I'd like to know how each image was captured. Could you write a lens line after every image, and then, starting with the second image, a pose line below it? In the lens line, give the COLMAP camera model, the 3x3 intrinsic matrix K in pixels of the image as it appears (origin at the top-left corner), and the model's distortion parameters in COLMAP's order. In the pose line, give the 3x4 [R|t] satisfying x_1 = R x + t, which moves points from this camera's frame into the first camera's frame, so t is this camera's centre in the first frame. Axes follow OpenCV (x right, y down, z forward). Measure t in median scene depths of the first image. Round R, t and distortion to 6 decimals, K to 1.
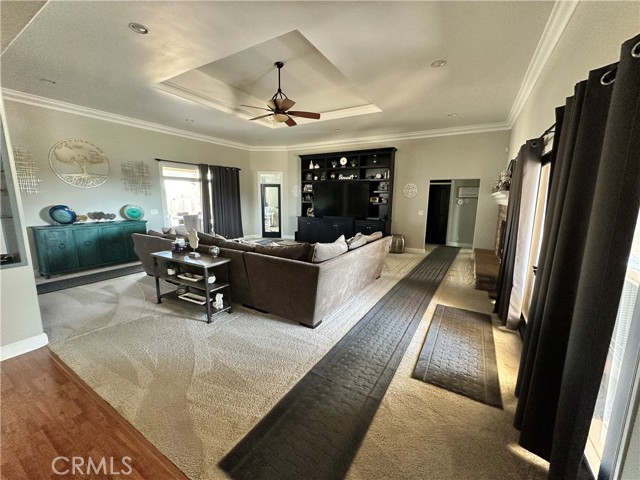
lens RADIAL K [[255.3, 0, 317.9], [0, 255.3, 239.3], [0, 0, 1]] dist [0.001496, 0.000027]
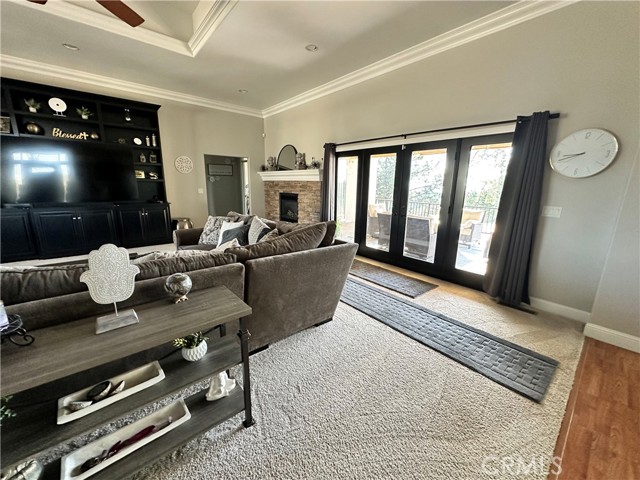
lens RADIAL K [[255.3, 0, 317.9], [0, 255.3, 237.3], [0, 0, 1]] dist [0.001496, 0.000027]
pose [[0.322268, -0.200100, 0.925259, -0.291813], [0.141261, 0.976626, 0.162008, -0.025817], [-0.936049, 0.078493, 0.343002, 0.271993]]
